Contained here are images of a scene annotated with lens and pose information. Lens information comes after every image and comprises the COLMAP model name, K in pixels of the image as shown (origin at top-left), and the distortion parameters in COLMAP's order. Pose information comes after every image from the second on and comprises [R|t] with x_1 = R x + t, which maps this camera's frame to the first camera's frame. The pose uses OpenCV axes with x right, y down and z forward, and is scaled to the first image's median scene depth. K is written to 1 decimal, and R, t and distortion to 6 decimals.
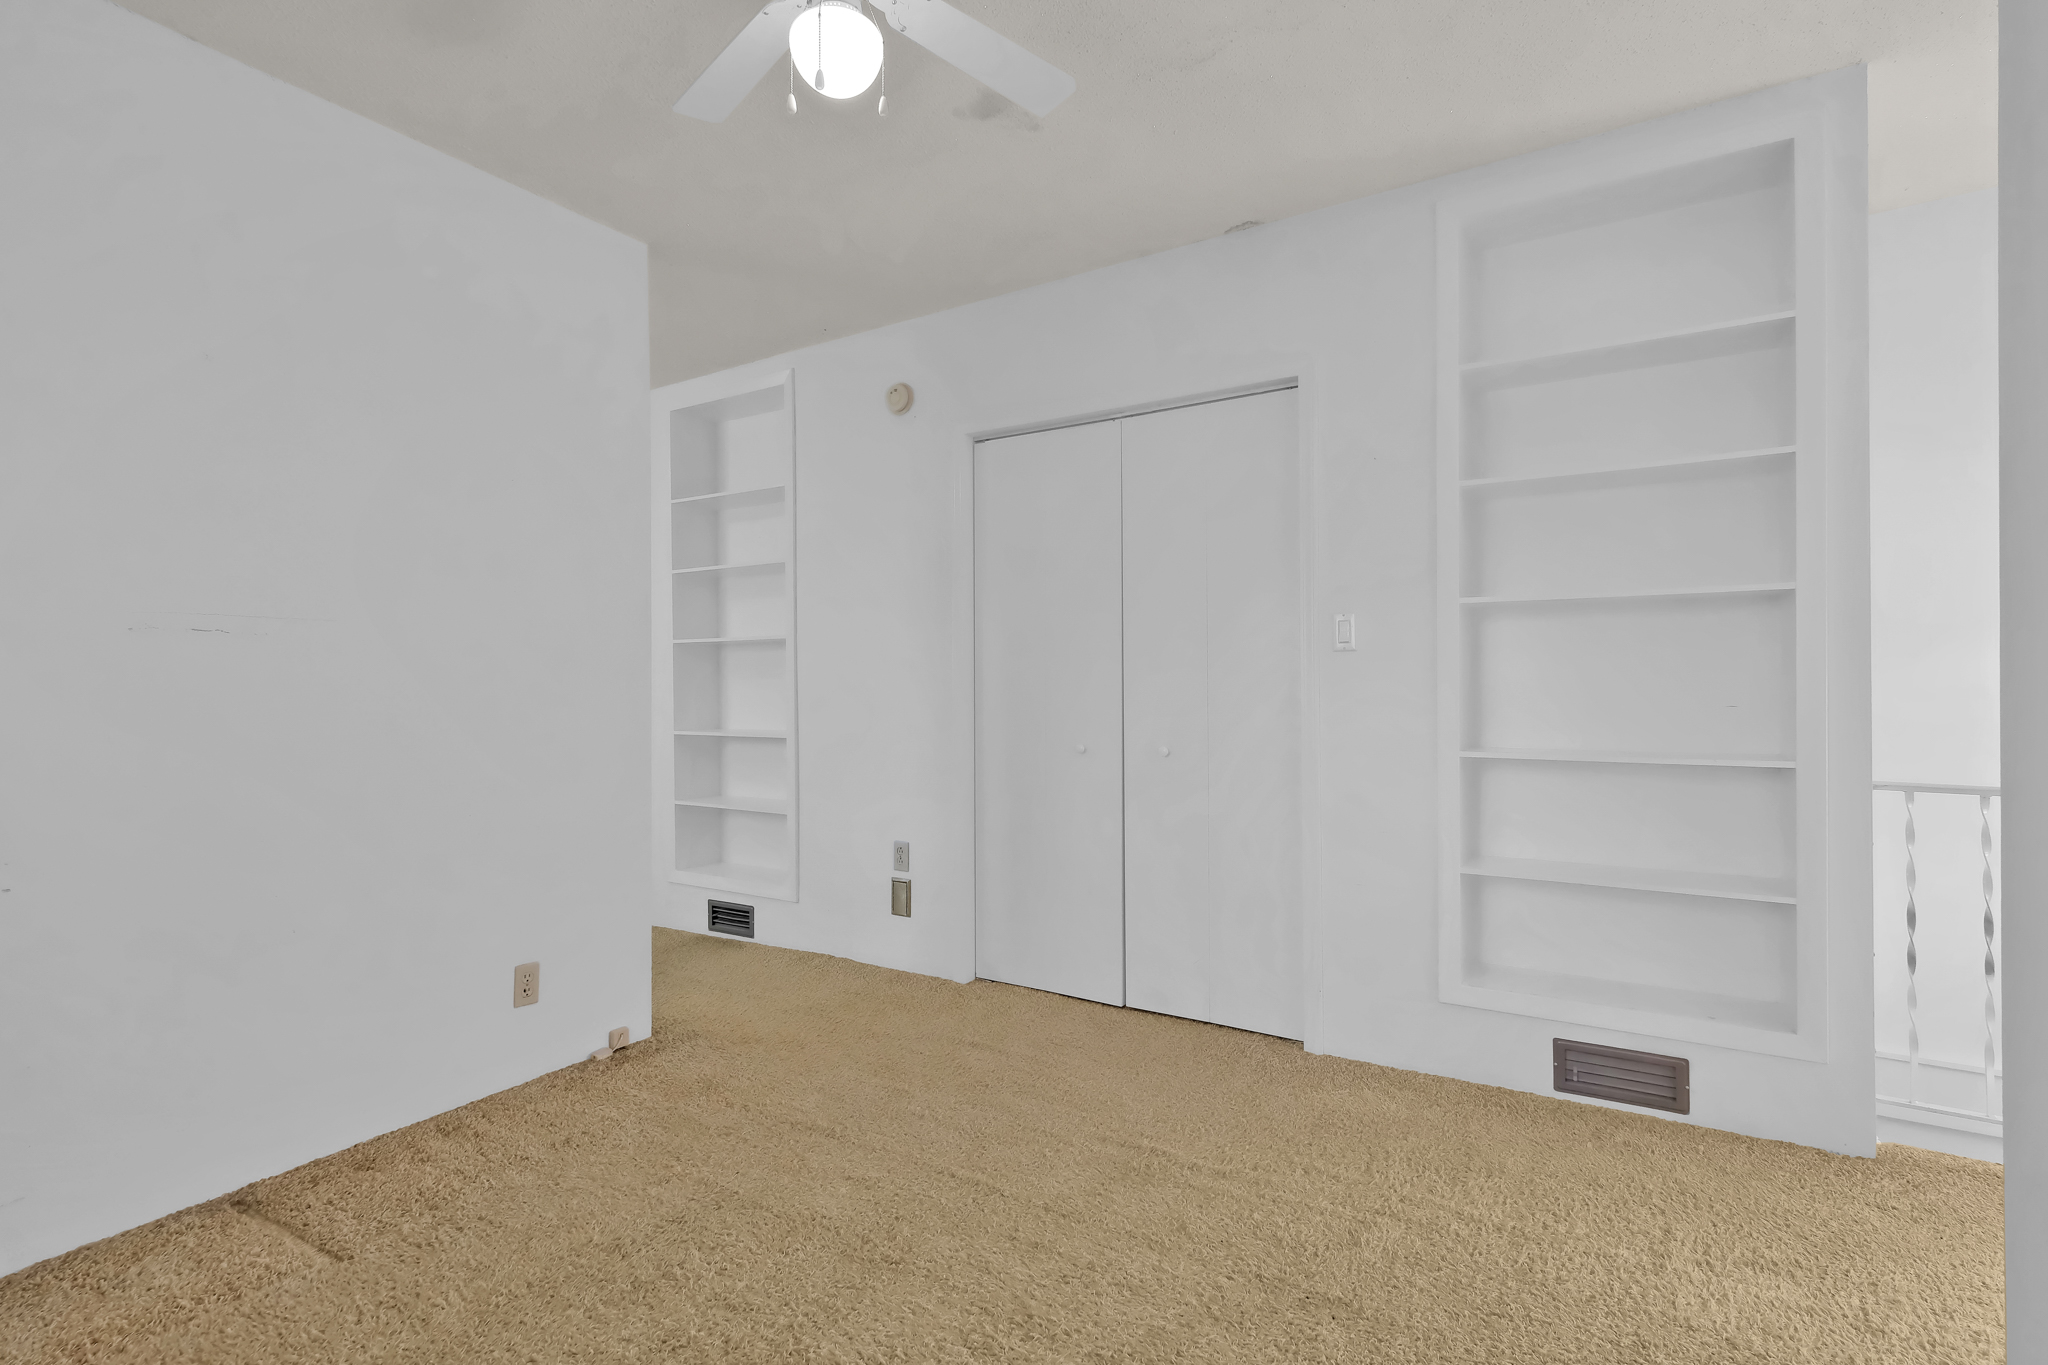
lens RADIAL K [[961.5, 0, 1024.0], [0, 961.5, 682.5], [0, 0, 1]] dist [-0.001380, -0.000115]
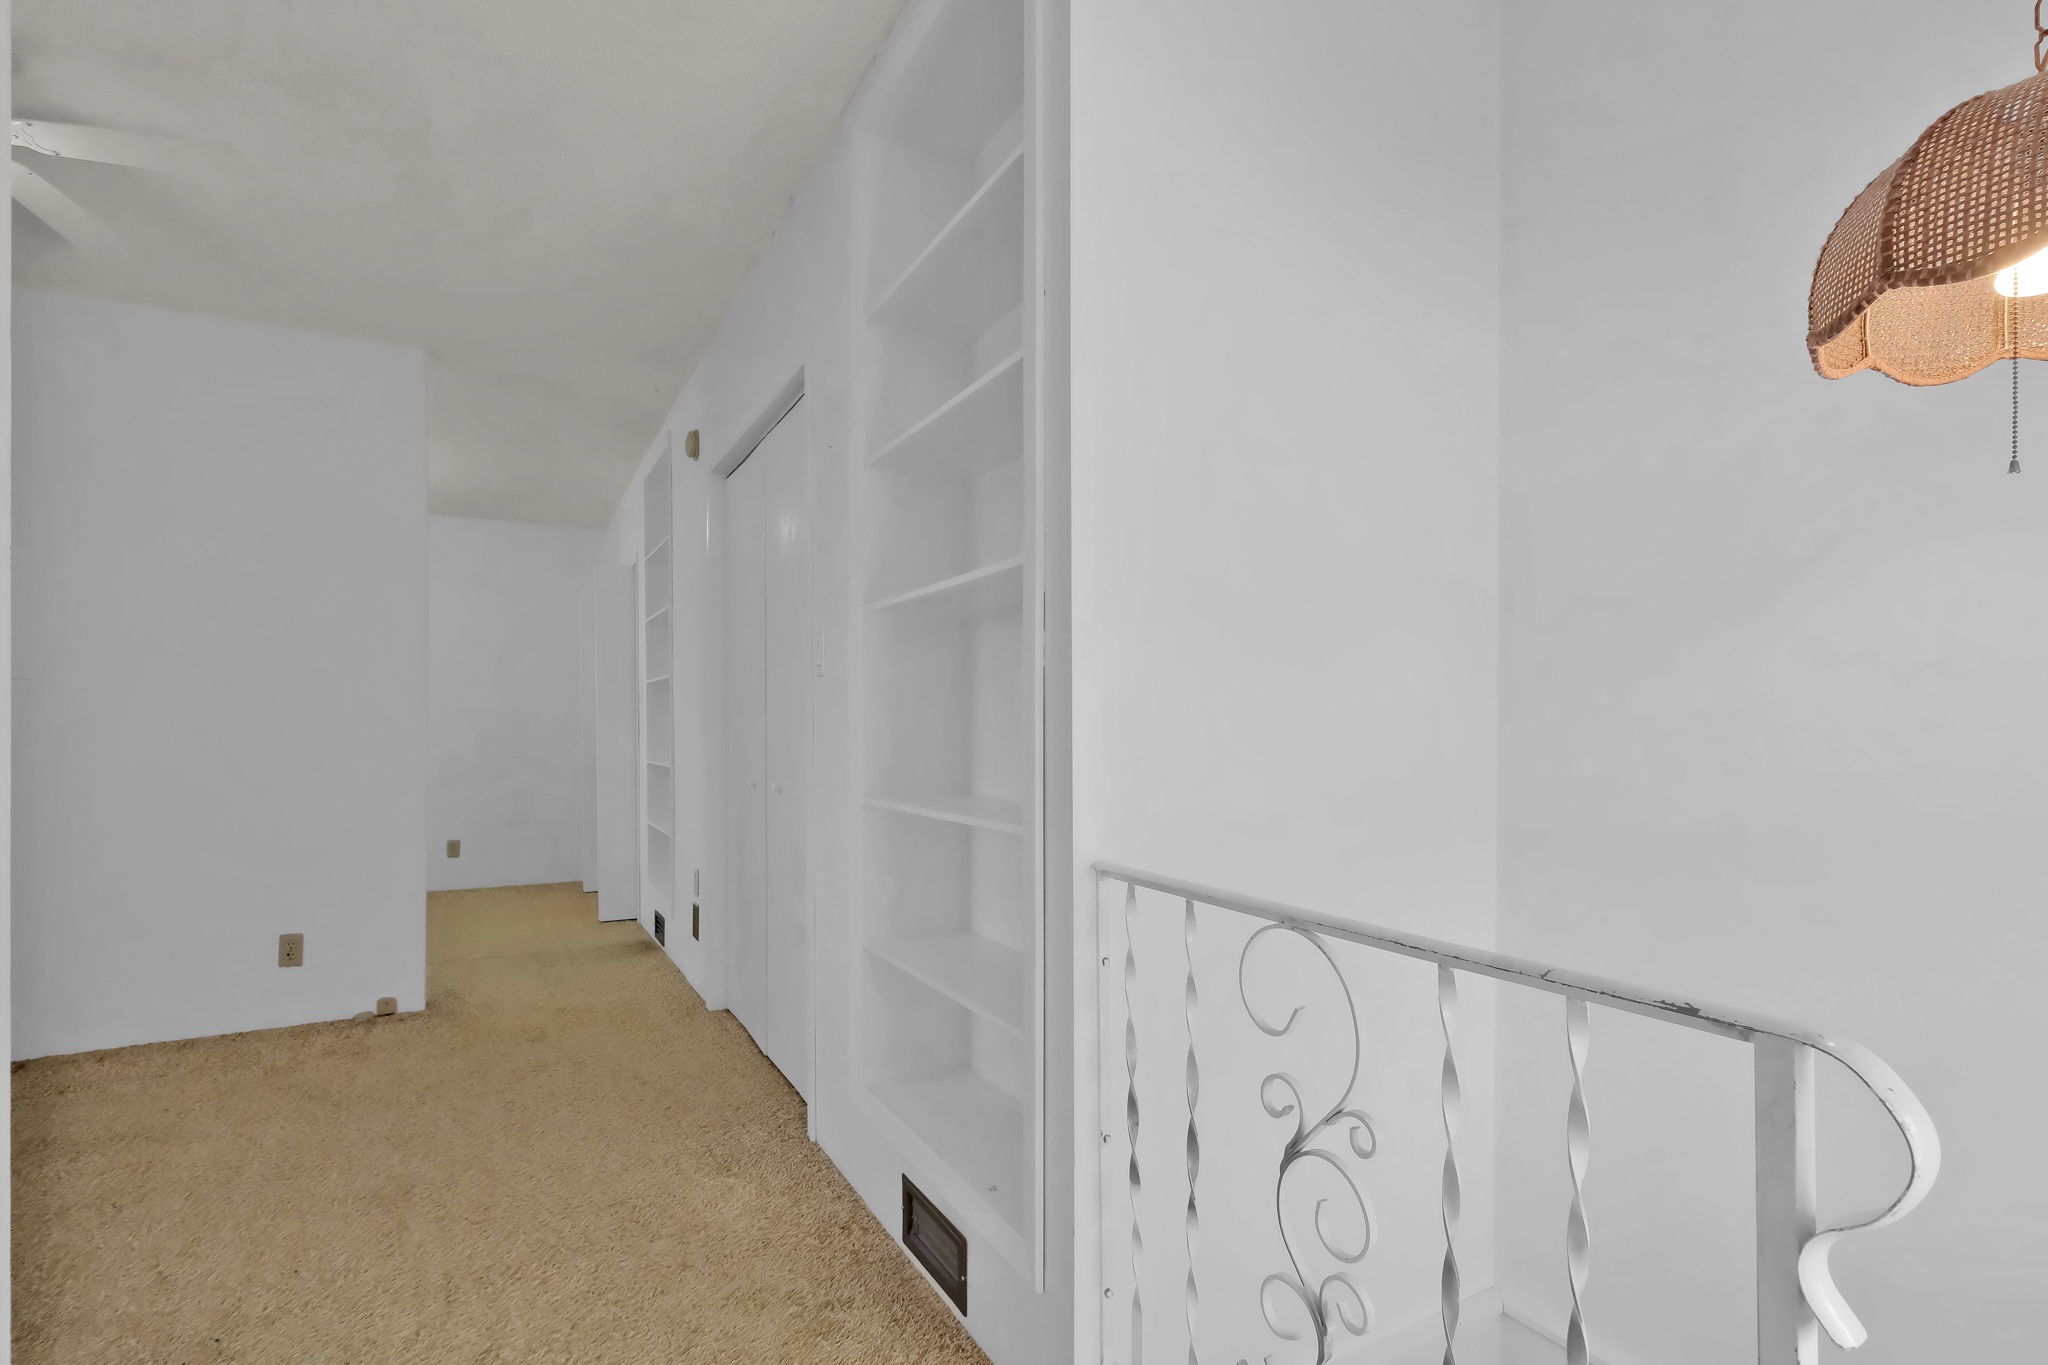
lens RADIAL K [[949.7, 0, 1019.6], [0, 949.7, 729.1], [0, 0, 1]] dist [-0.002538, -0.000427]
pose [[0.878435, 0.006424, -0.477818, 0.935146], [-0.005802, 0.999979, 0.002779, 0.011119], [0.477826, 0.000331, 0.878454, 0.355192]]
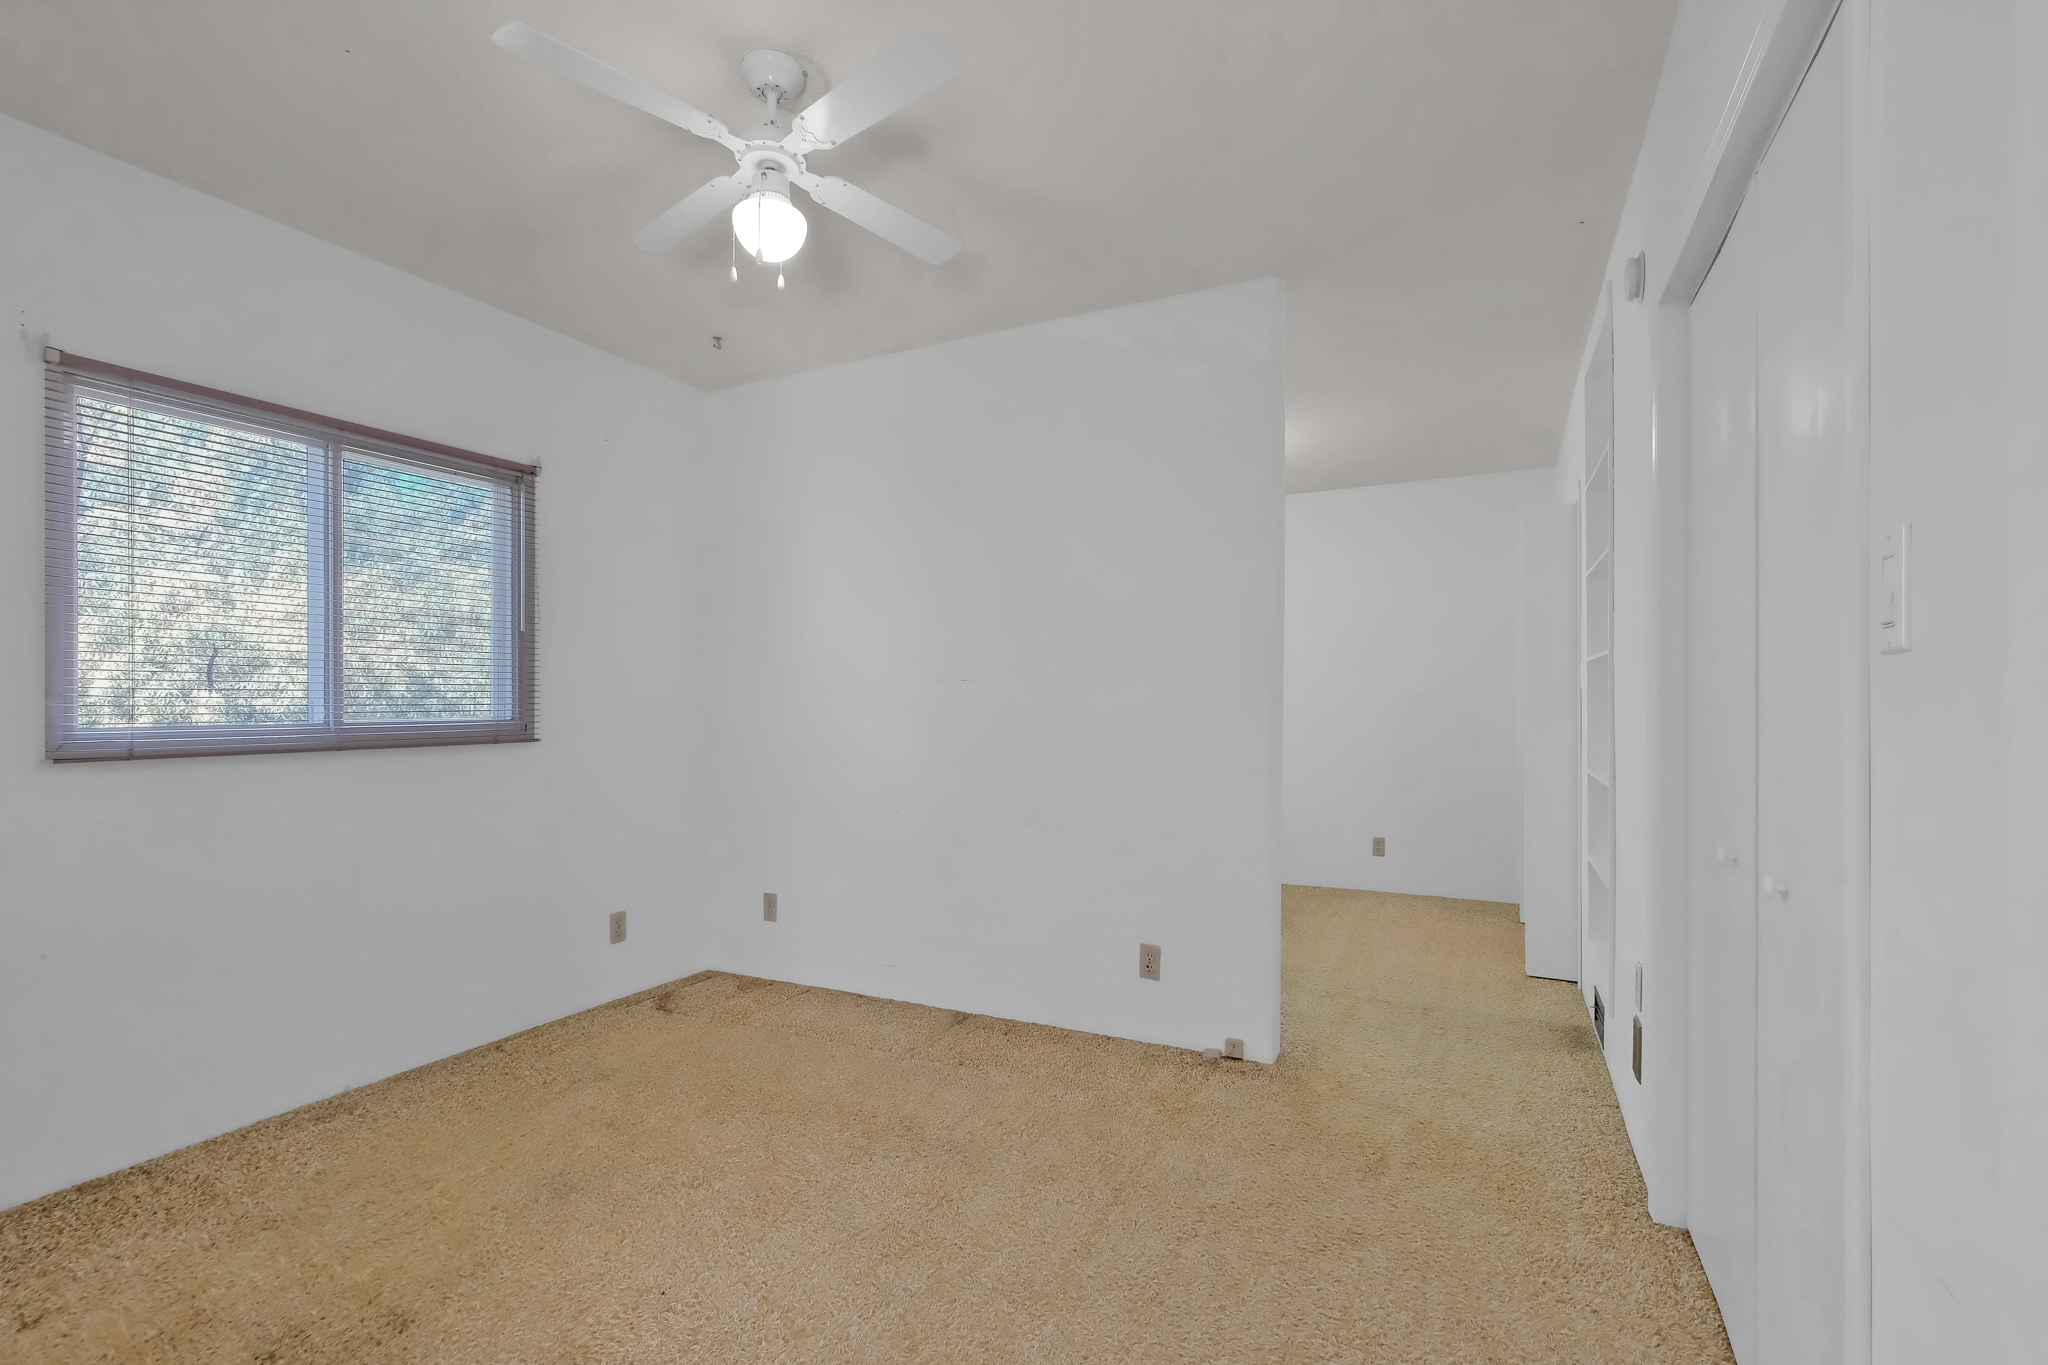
lens RADIAL K [[944.1, 0, 1026.2], [0, 944.1, 700.6], [0, 0, 1]] dist [0.001559, 0.000120]
pose [[0.104818, 0.008081, -0.994459, 0.636252], [-0.007019, 0.999948, 0.007386, -0.019693], [0.994467, 0.006206, 0.104869, 0.720530]]
